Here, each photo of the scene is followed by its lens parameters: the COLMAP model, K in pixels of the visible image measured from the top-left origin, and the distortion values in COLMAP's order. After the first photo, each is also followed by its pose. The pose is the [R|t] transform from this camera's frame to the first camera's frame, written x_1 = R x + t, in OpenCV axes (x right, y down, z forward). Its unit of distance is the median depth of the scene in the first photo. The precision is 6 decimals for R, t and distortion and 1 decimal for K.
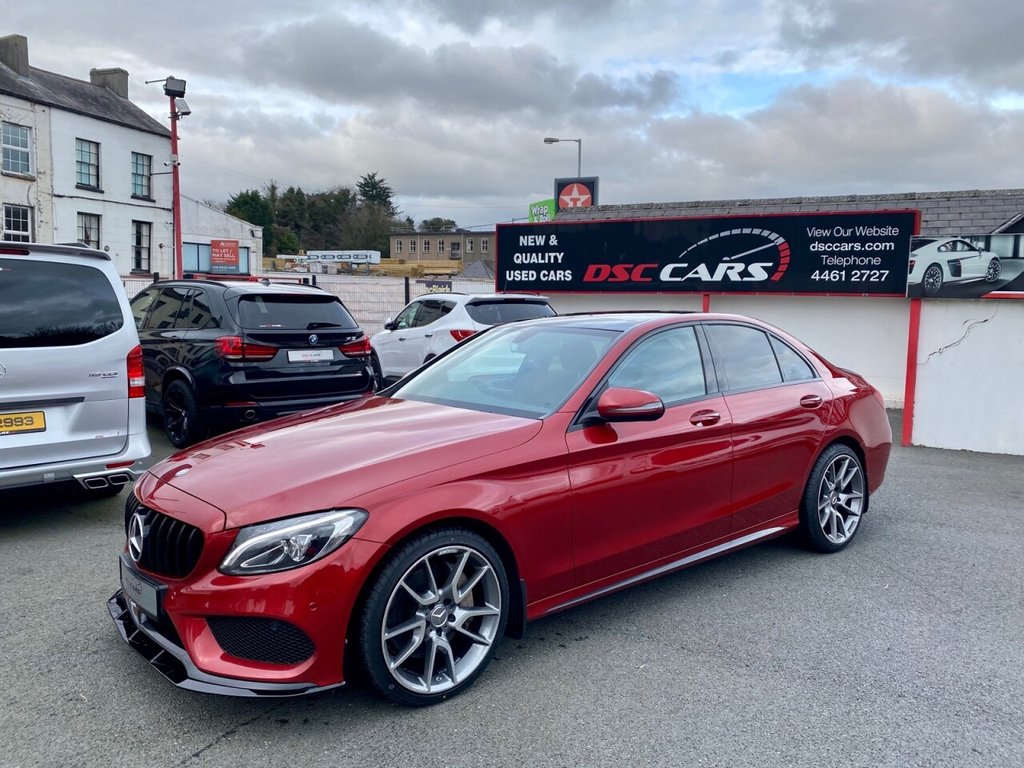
lens RADIAL K [[781.2, 0, 517.1], [0, 781.2, 374.5], [0, 0, 1]] dist [0.052499, -0.071208]
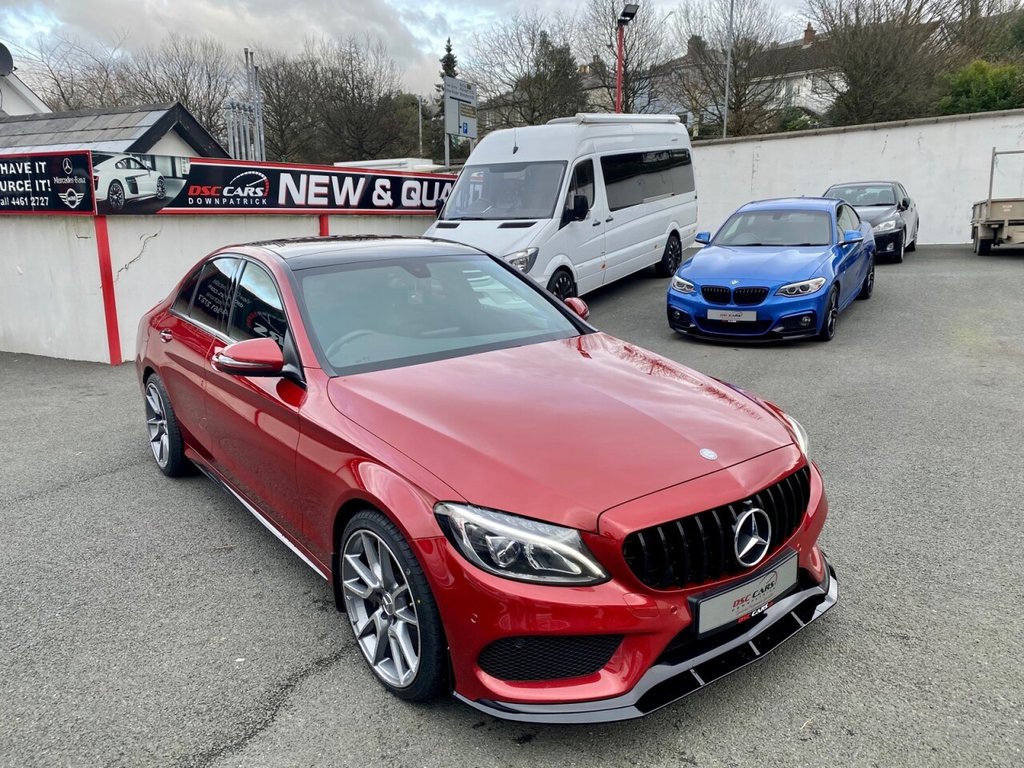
lens RADIAL K [[778.7, 0, 513.8], [0, 778.7, 382.2], [0, 0, 1]] dist [0.062000, -0.083239]
pose [[0.047670, -0.233797, 0.971116, -0.334385], [0.101168, 0.968352, 0.228166, -0.046685], [-0.993727, 0.087369, 0.069814, 0.302226]]
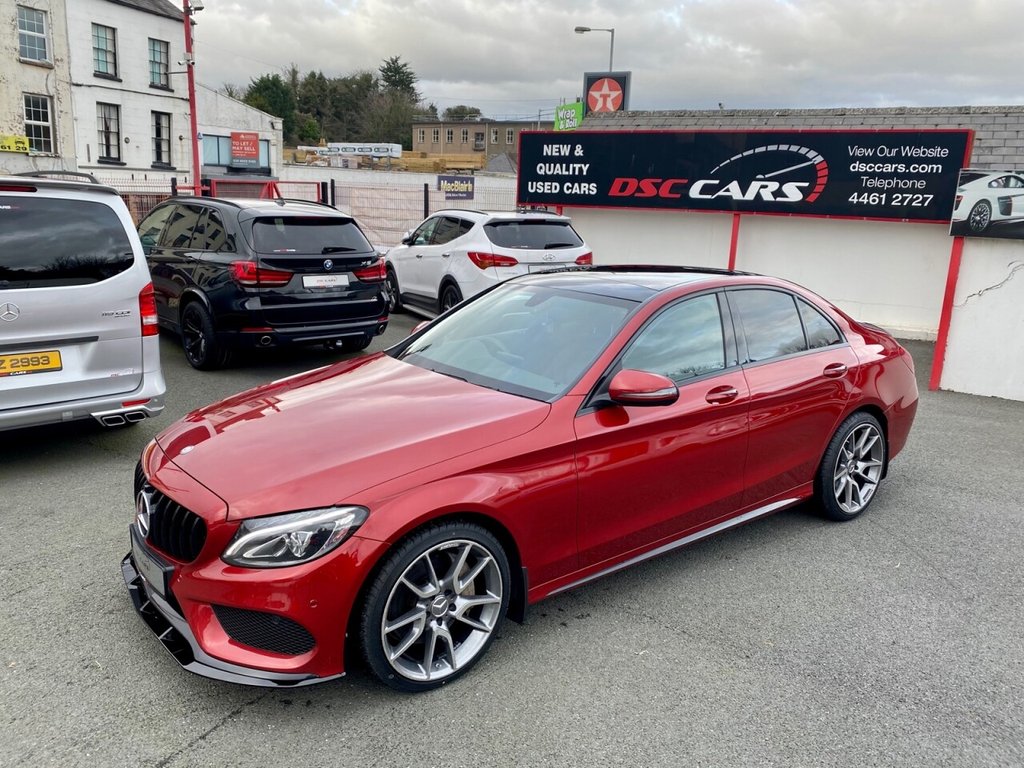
lens RADIAL K [[783.0, 0, 502.7], [0, 783.0, 370.5], [0, 0, 1]] dist [0.034509, -0.035527]
pose [[0.998583, 0.031129, -0.043159, 0.003908], [-0.025301, 0.991249, 0.129558, -0.032133], [0.046815, -0.128283, 0.990632, 0.011858]]
